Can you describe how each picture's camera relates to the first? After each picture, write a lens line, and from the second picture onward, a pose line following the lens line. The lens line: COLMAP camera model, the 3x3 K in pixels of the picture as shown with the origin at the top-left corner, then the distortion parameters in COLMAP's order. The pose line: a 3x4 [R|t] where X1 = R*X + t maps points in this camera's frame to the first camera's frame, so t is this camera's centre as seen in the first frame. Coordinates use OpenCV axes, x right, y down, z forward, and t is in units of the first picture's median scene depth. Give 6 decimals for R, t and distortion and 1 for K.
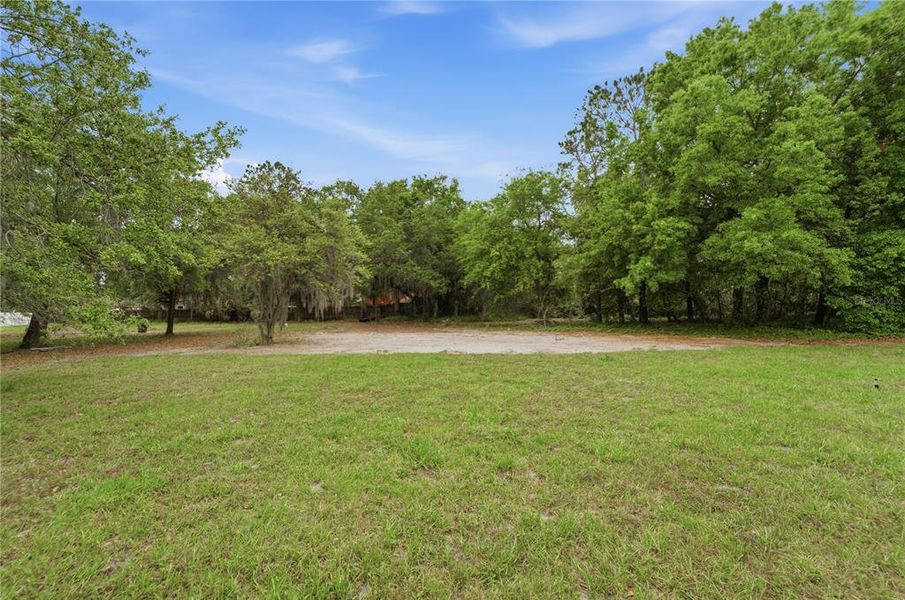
lens RADIAL K [[377.2, 0, 466.4], [0, 377.2, 303.7], [0, 0, 1]] dist [-0.002790, -0.000269]
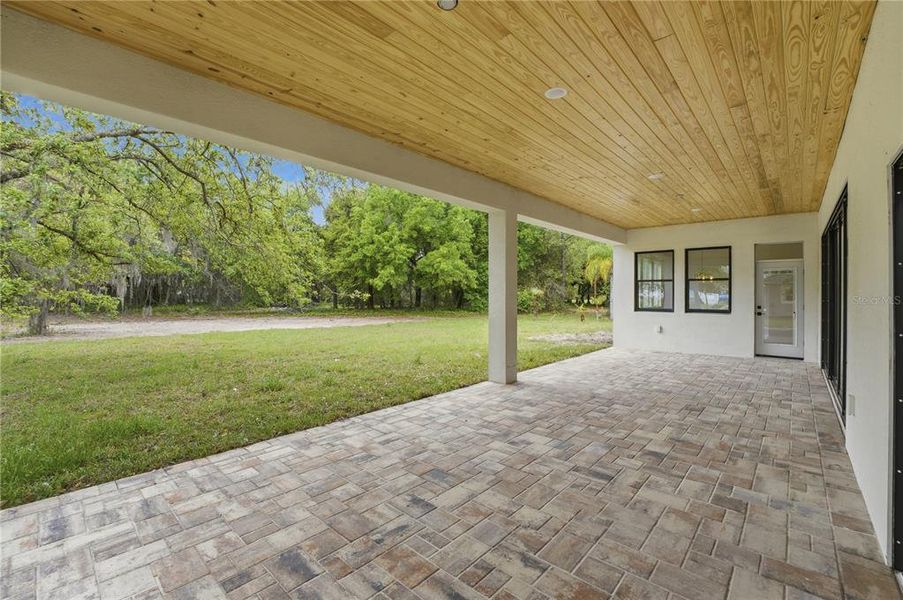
lens RADIAL K [[376.4, 0, 465.4], [0, 376.4, 303.7], [0, 0, 1]] dist [-0.002790, -0.000269]
pose [[0.683274, 0.001708, 0.730160, -0.484807], [-0.019715, 0.999676, 0.016111, 0.002841], [-0.729896, -0.025403, 0.683087, -0.341668]]
